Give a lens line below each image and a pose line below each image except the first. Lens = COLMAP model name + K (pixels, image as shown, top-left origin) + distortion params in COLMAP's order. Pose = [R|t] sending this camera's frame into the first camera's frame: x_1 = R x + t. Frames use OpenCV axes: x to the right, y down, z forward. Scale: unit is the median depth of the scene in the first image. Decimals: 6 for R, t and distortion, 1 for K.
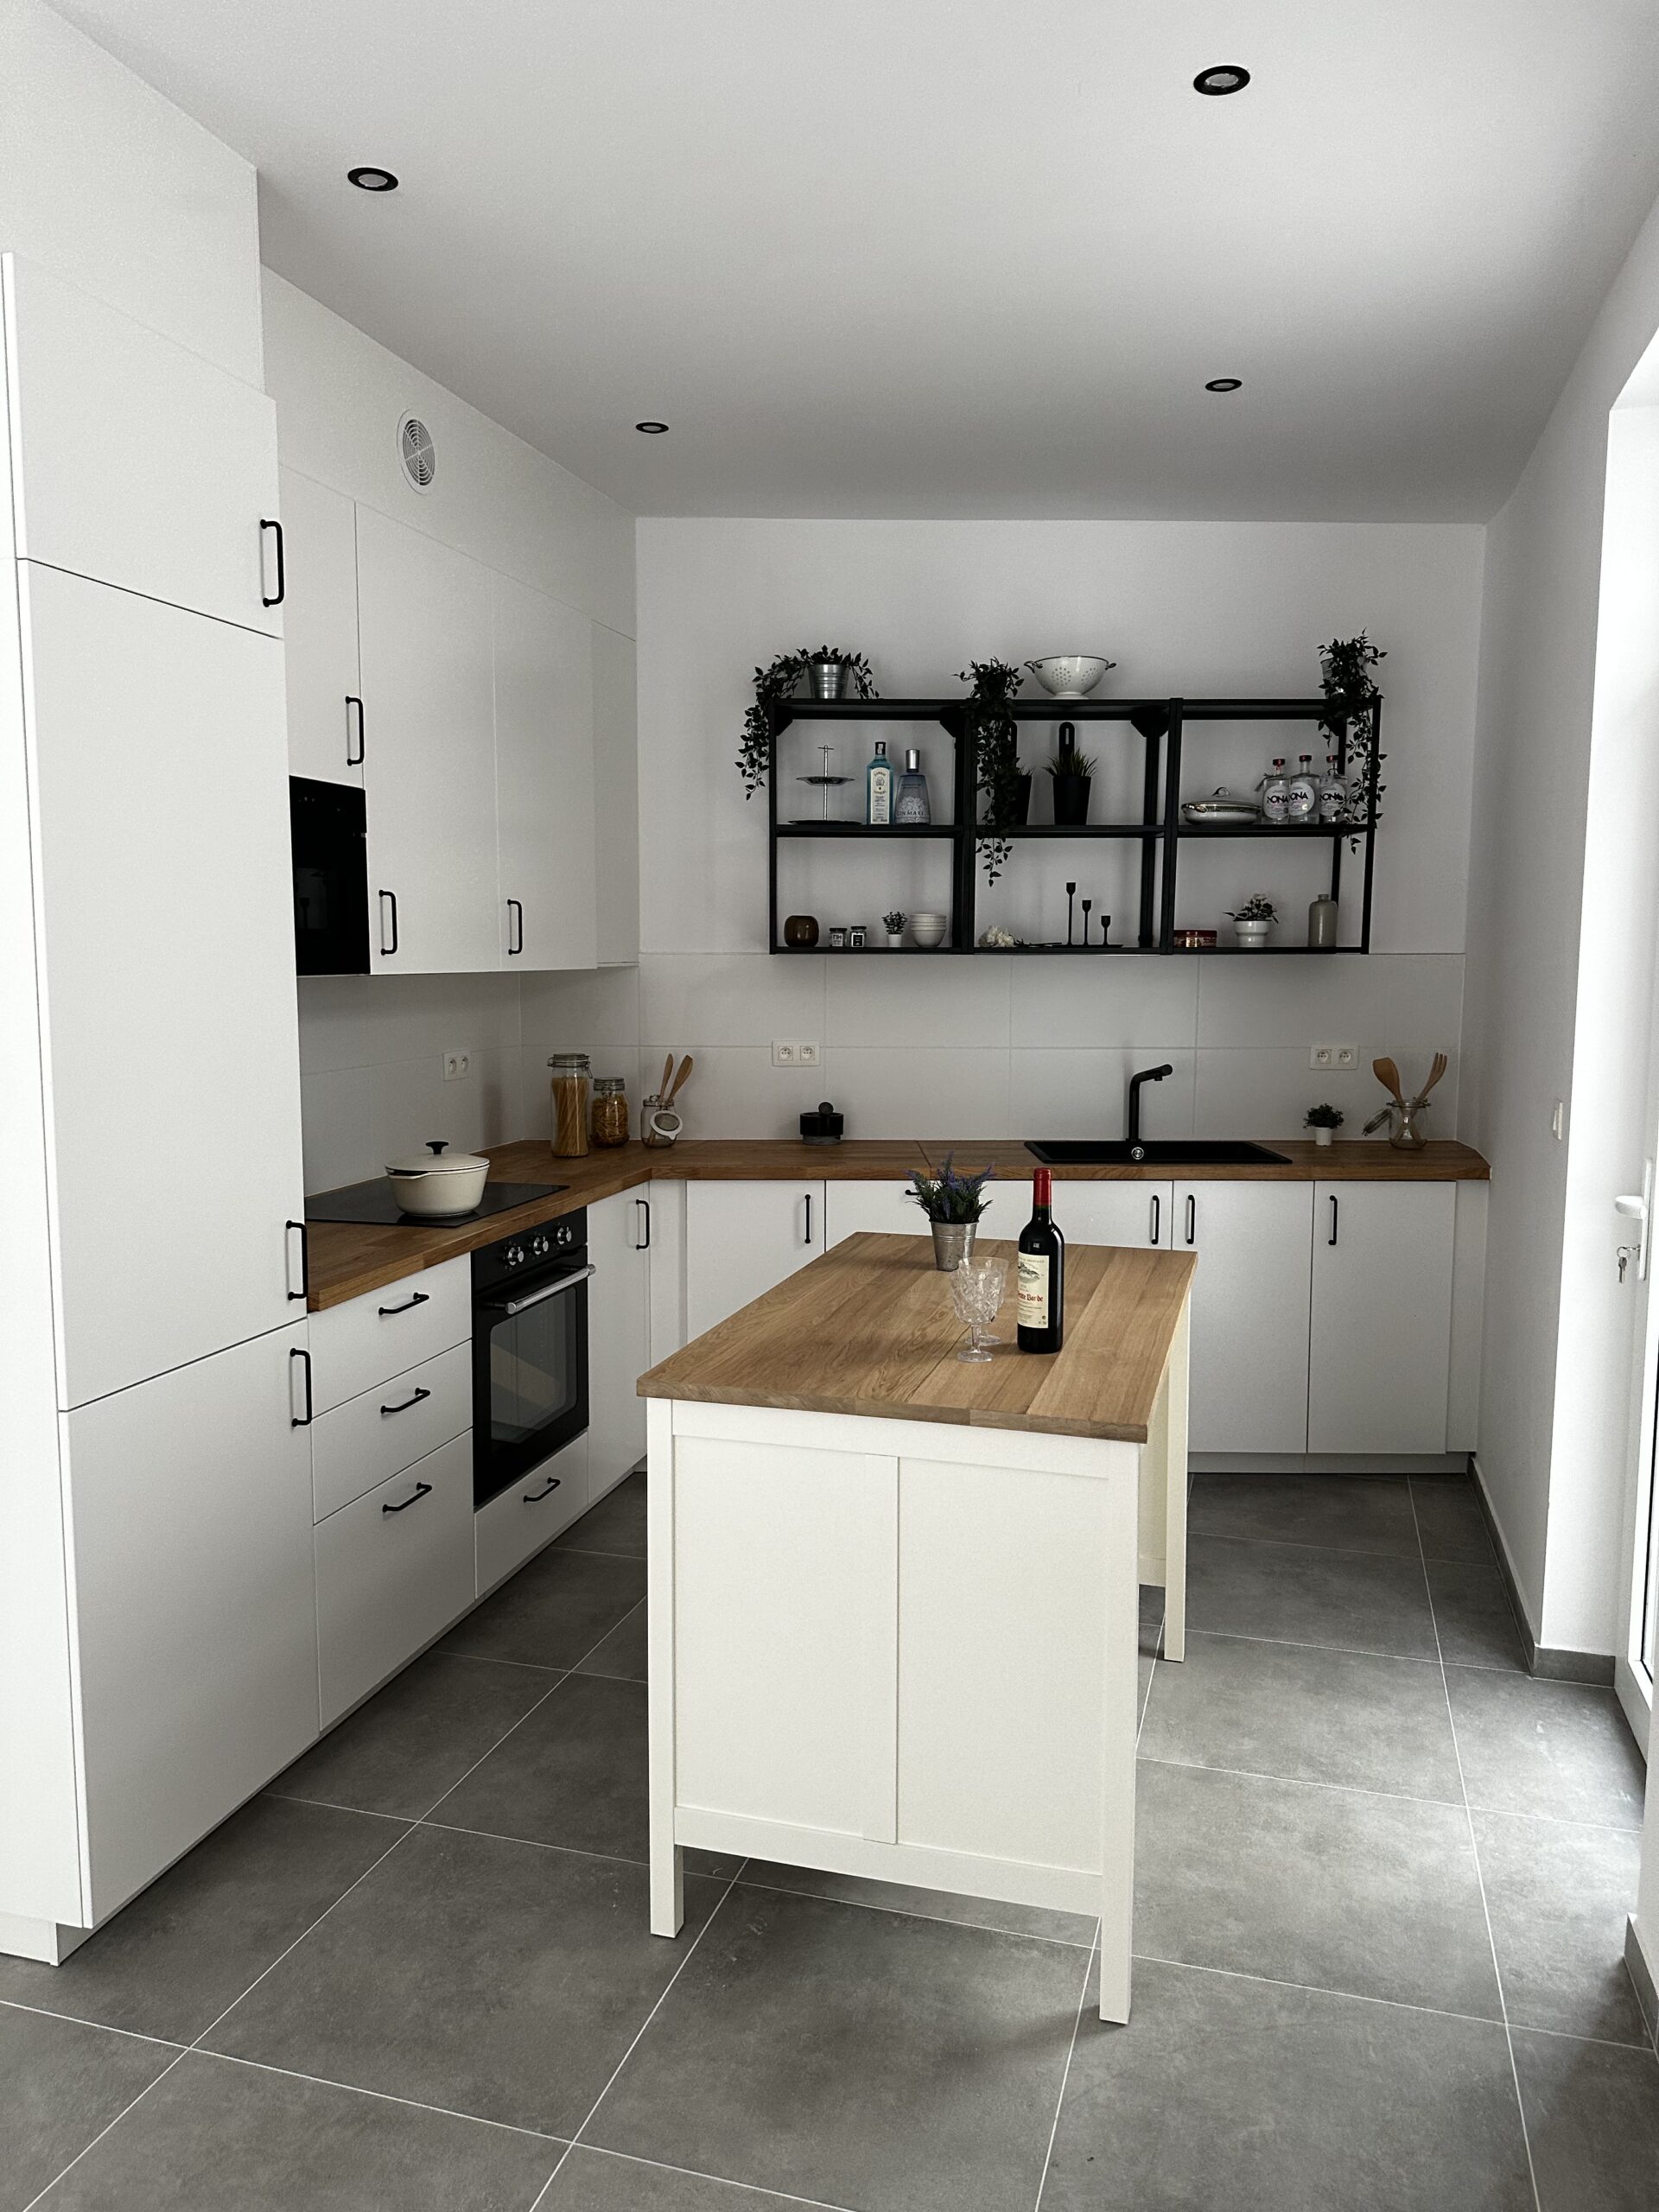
lens RADIAL K [[1574.7, 0, 830.8], [0, 1574.7, 1103.5], [0, 0, 1]] dist [0.059153, -0.066626]
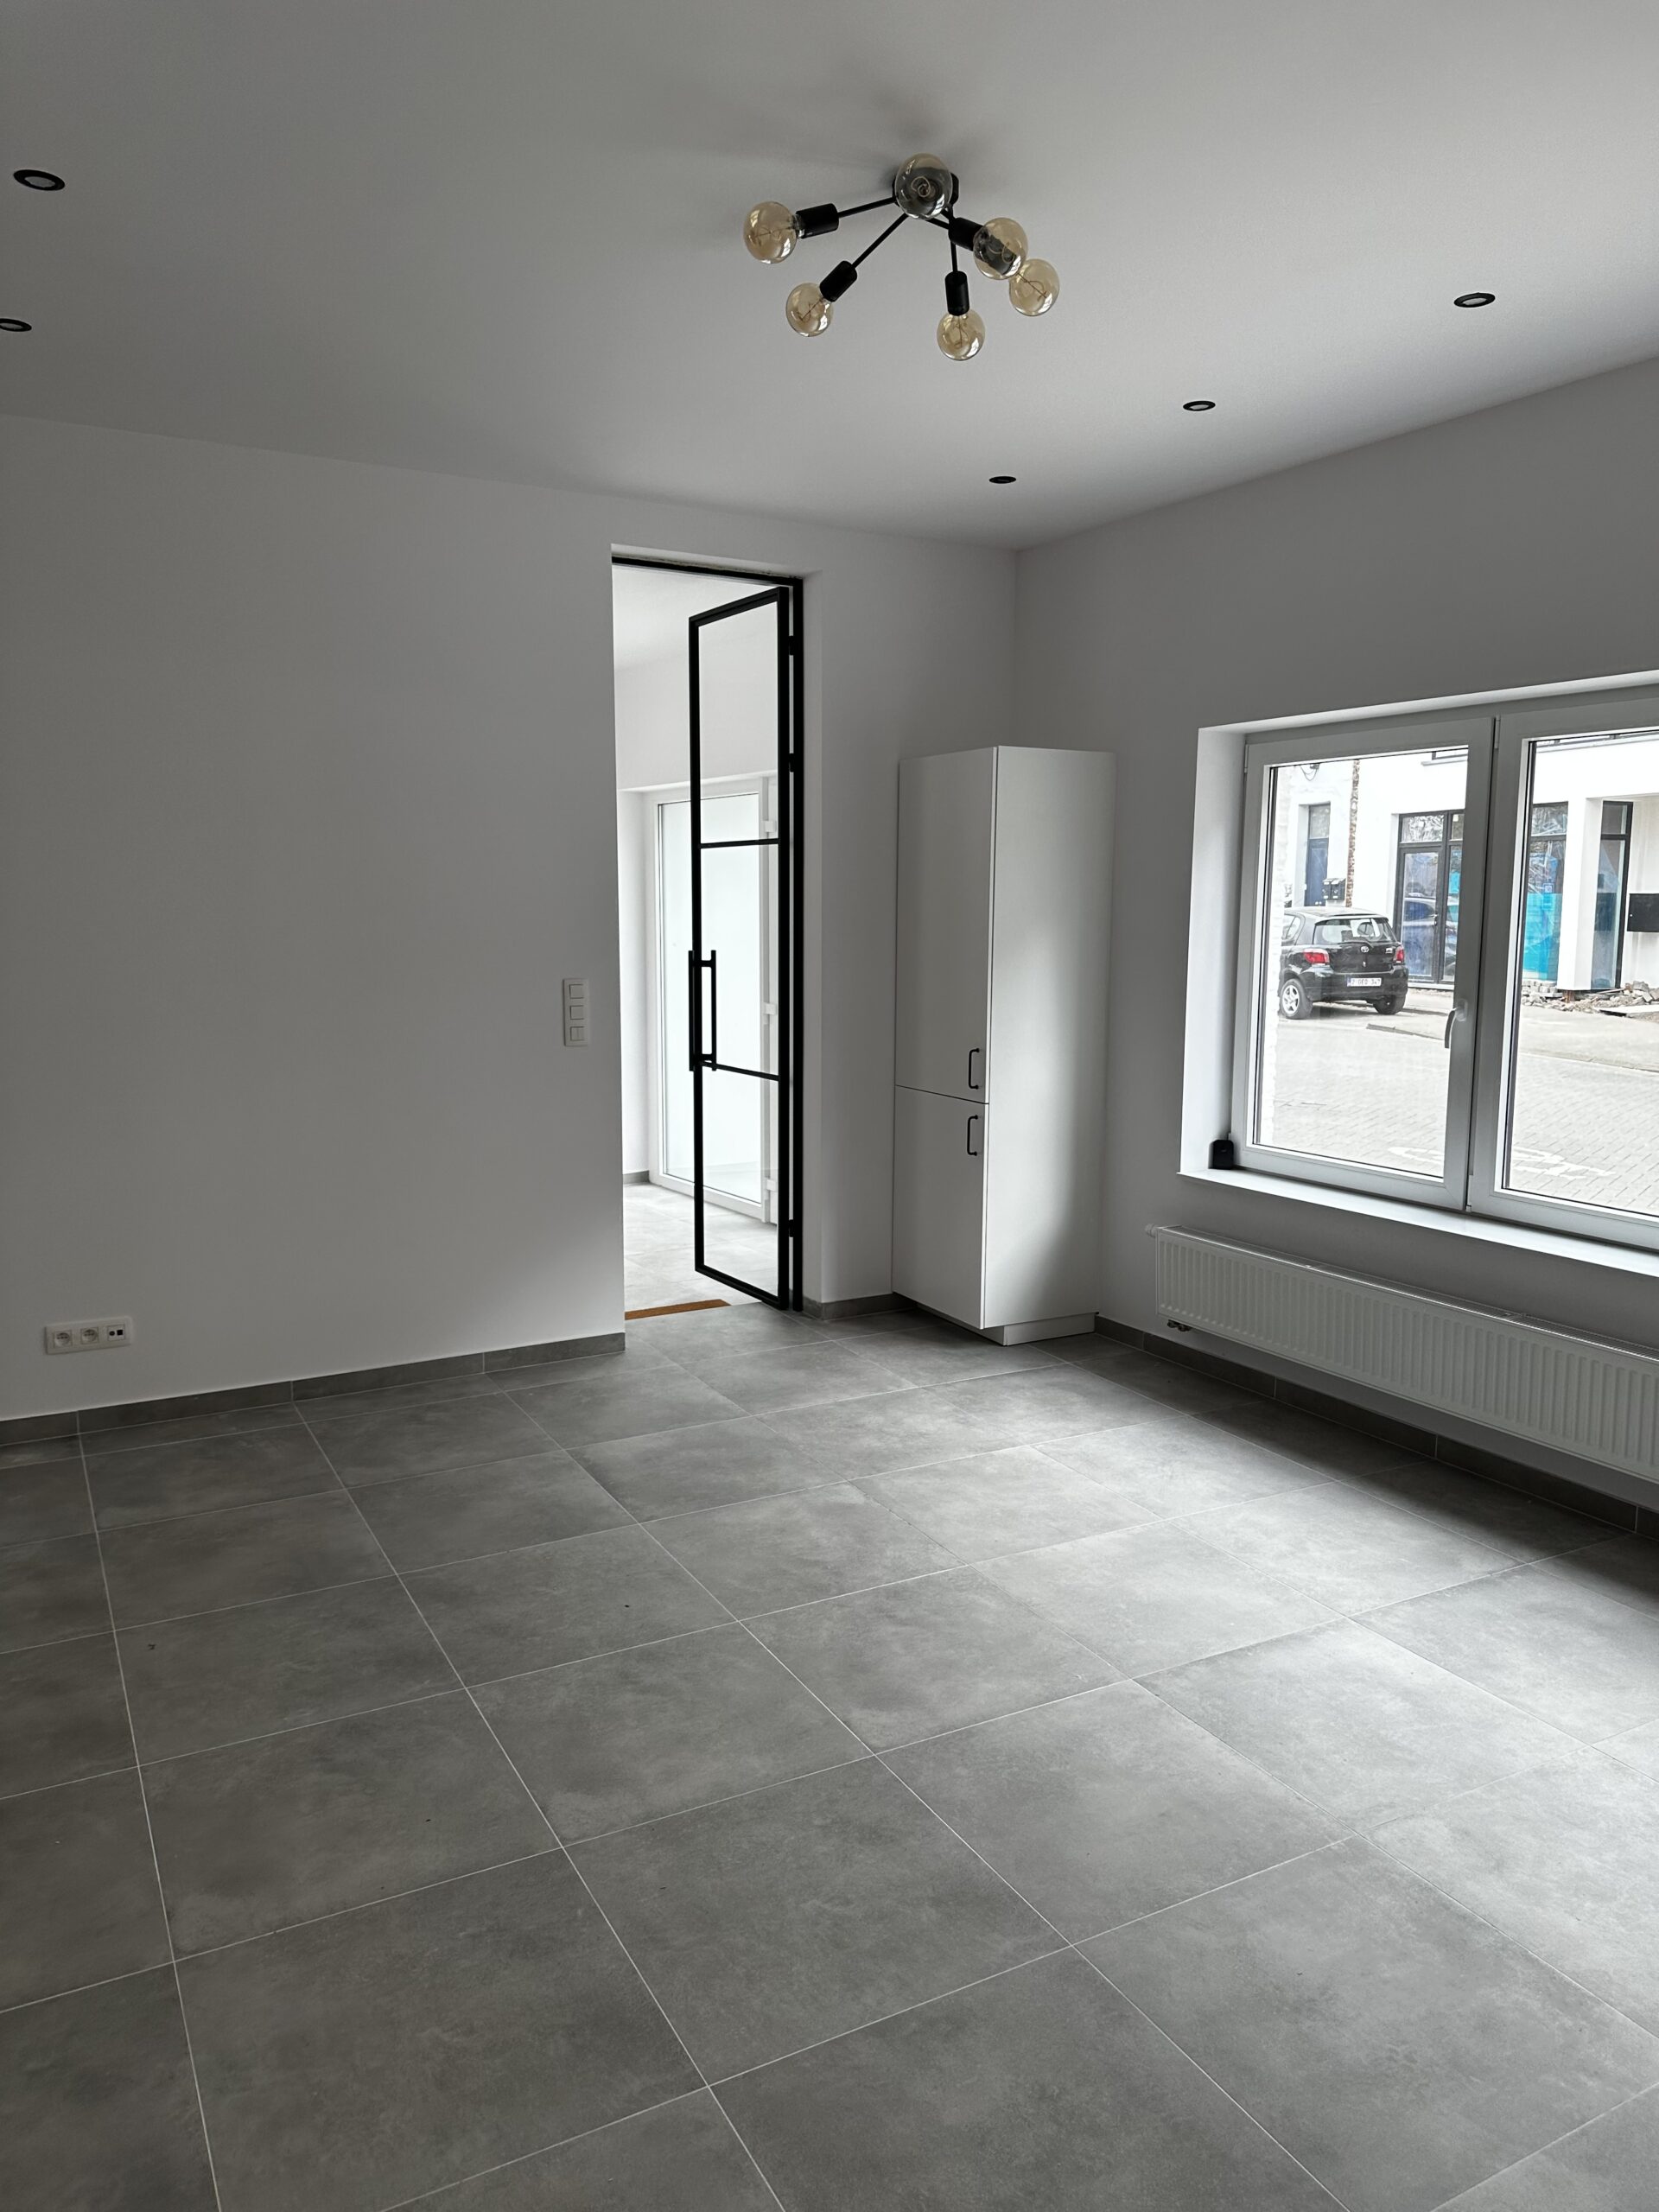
lens RADIAL K [[1574.7, 0, 820.1], [0, 1574.7, 1096.5], [0, 0, 1]] dist [0.059153, -0.066626]
pose [[-0.712796, -0.096737, 0.694668, -0.684448], [0.070901, 0.975431, 0.208586, -0.178271], [-0.697779, 0.197932, -0.688424, 1.589162]]
